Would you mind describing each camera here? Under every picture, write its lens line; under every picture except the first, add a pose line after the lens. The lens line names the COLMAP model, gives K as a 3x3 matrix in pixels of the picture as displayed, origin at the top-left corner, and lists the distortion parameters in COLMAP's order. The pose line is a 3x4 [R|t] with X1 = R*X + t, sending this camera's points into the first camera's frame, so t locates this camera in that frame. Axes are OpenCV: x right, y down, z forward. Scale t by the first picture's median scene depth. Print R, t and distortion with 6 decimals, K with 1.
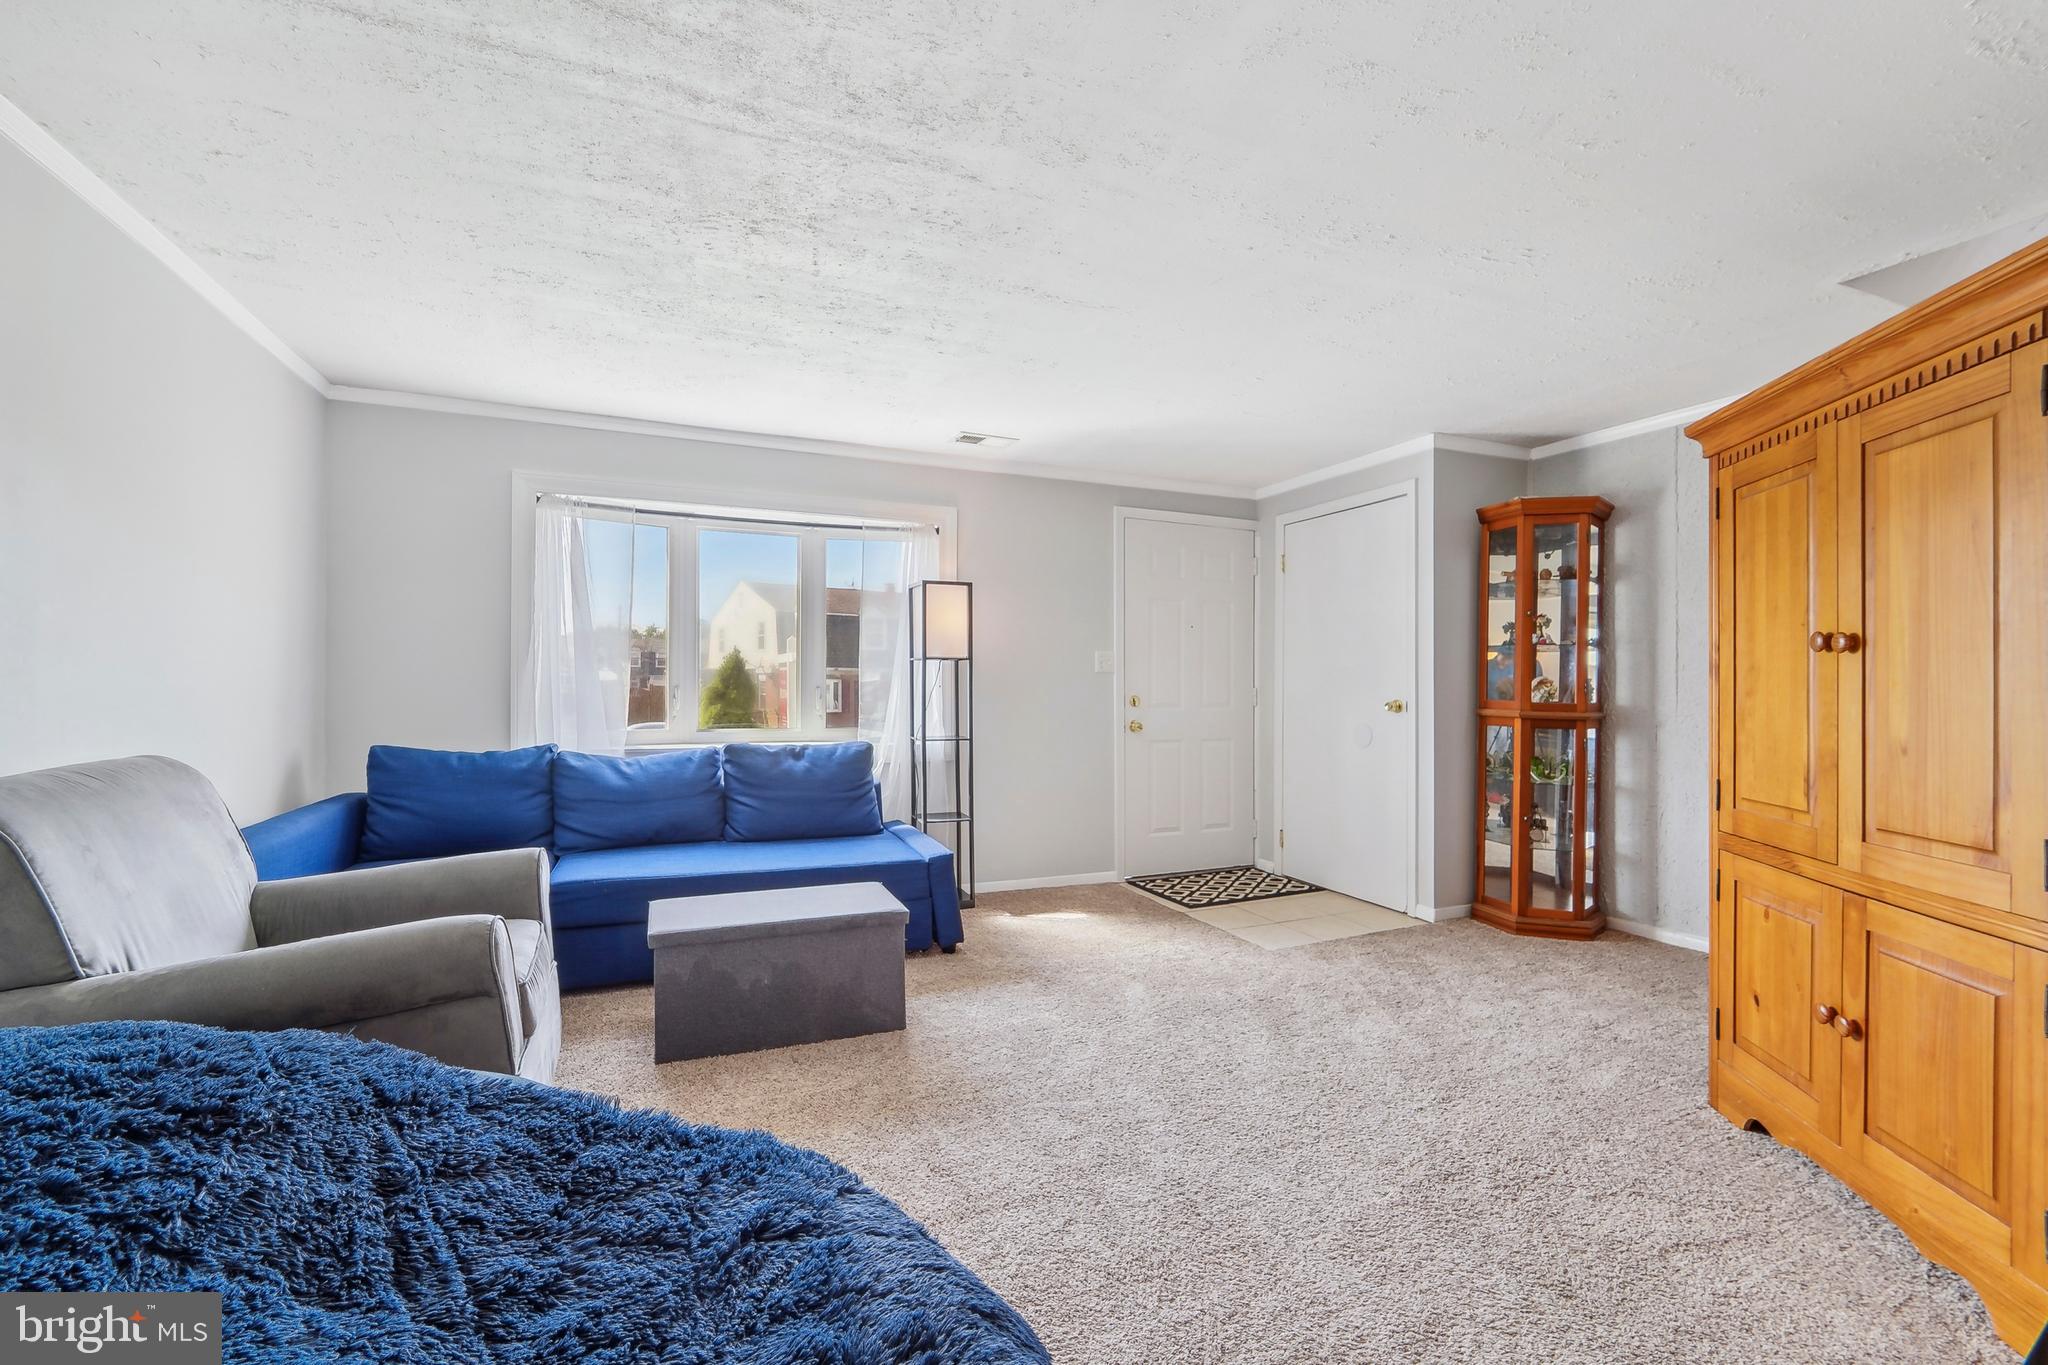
lens RADIAL K [[876.6, 0, 1022.1], [0, 876.6, 689.4], [0, 0, 1]] dist [0.002099, 0.000055]
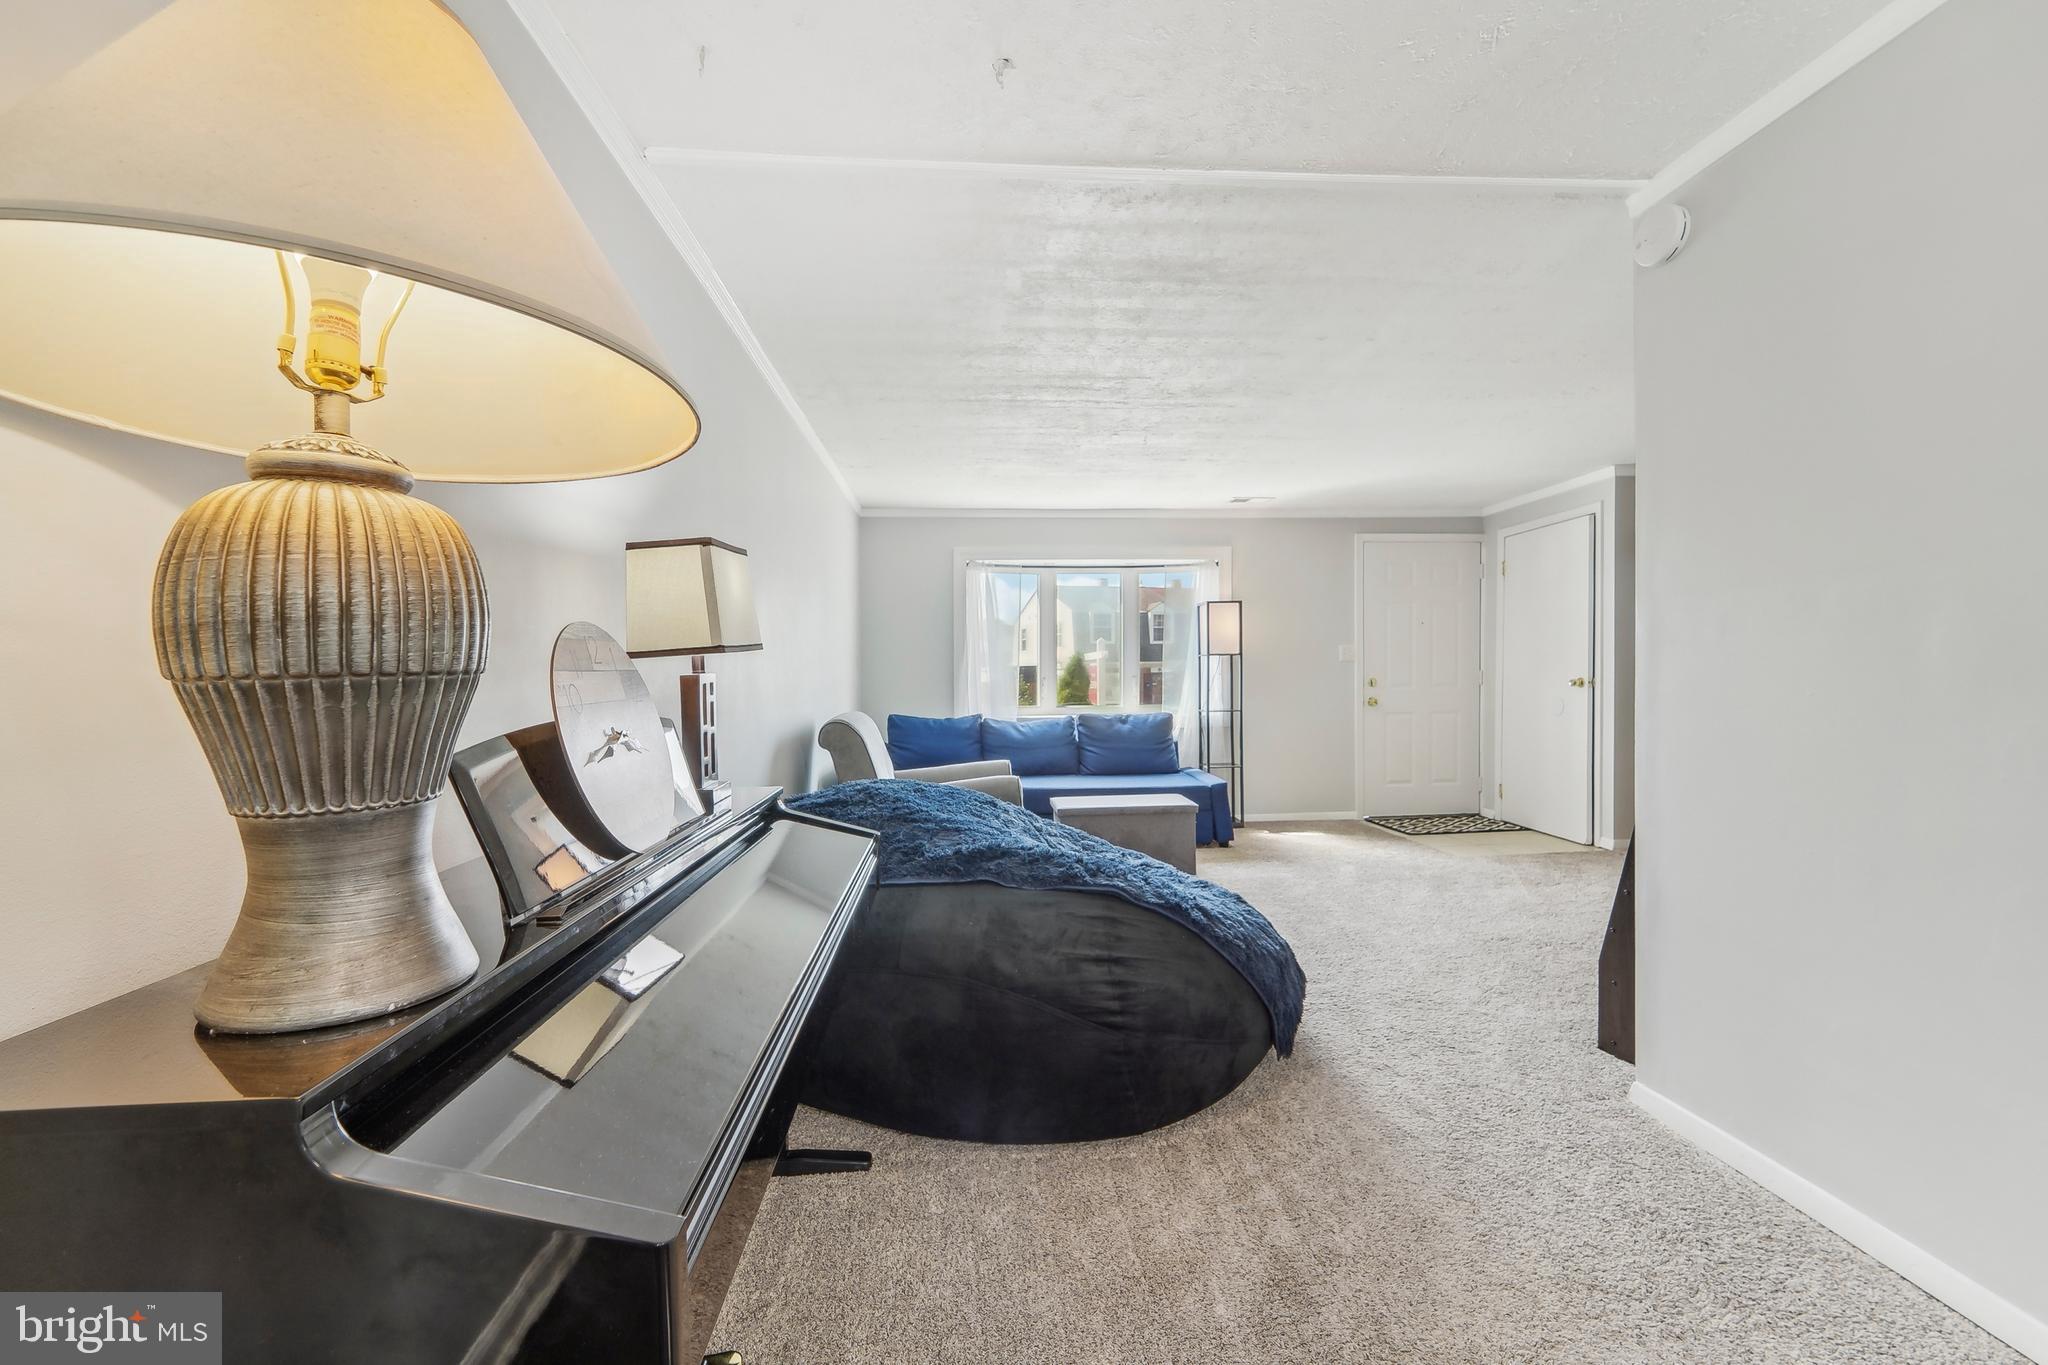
lens RADIAL K [[861.3, 0, 1025.6], [0, 861.3, 679.8], [0, 0, 1]] dist [-0.015742, -0.000314]
pose [[0.950152, -0.017353, -0.311304, 0.046632], [0.016074, 0.999849, -0.006673, 0.011144], [0.311373, 0.001337, 0.950287, -0.463938]]
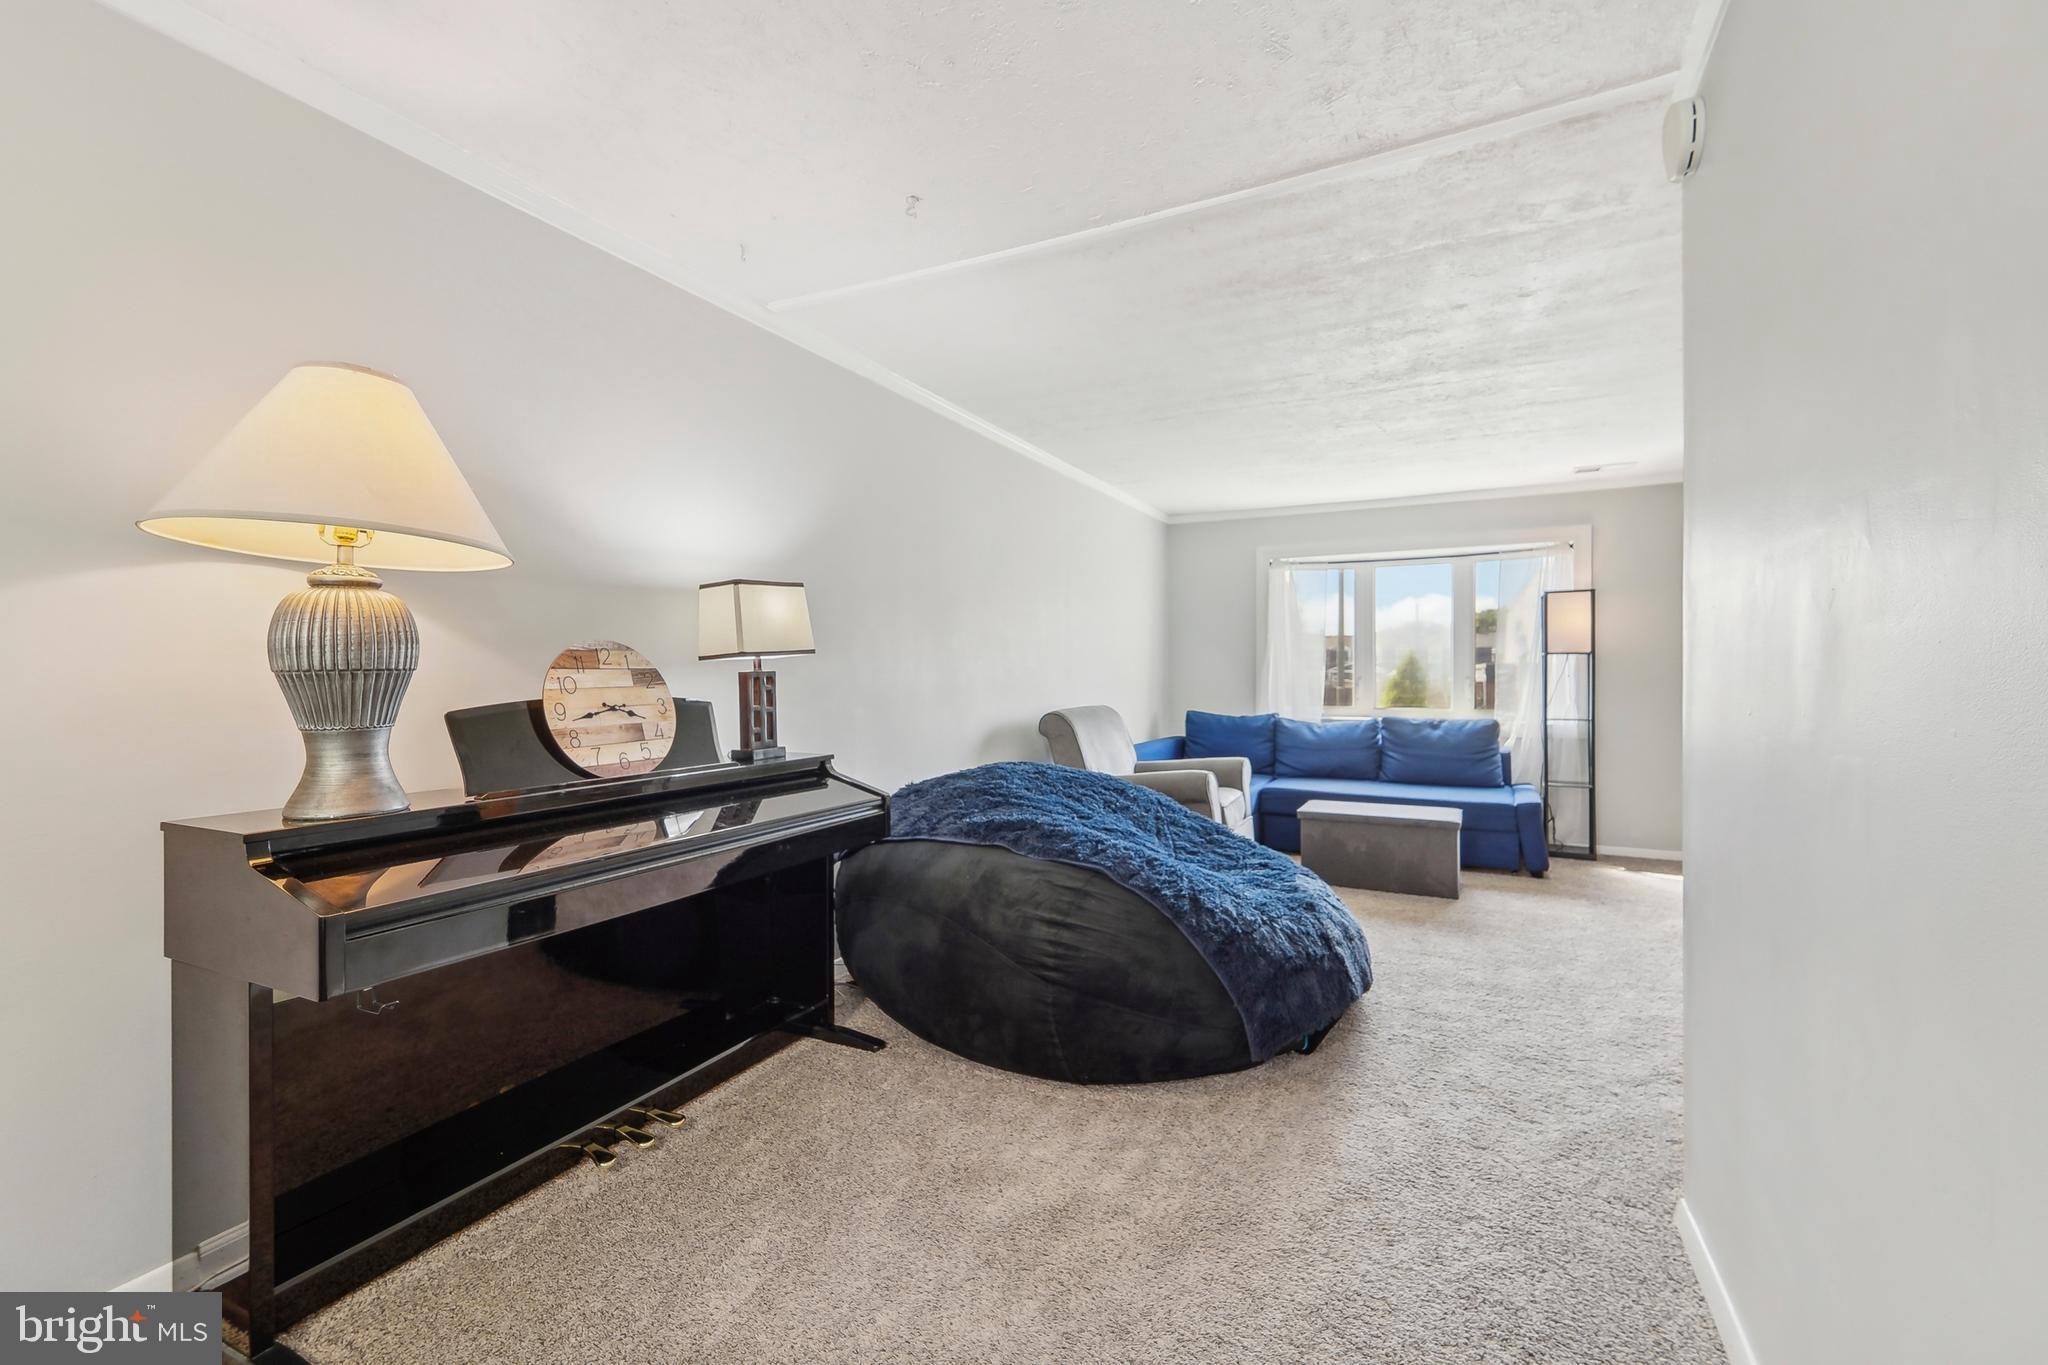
lens RADIAL K [[858.0, 0, 1026.0], [0, 858.0, 665.9], [0, 0, 1]] dist [0.001777, 0.000135]
pose [[0.651752, -0.014606, -0.758291, 0.348743], [-0.003569, 0.999744, -0.022324, 0.012140], [0.758424, 0.017256, 0.651534, -0.369104]]
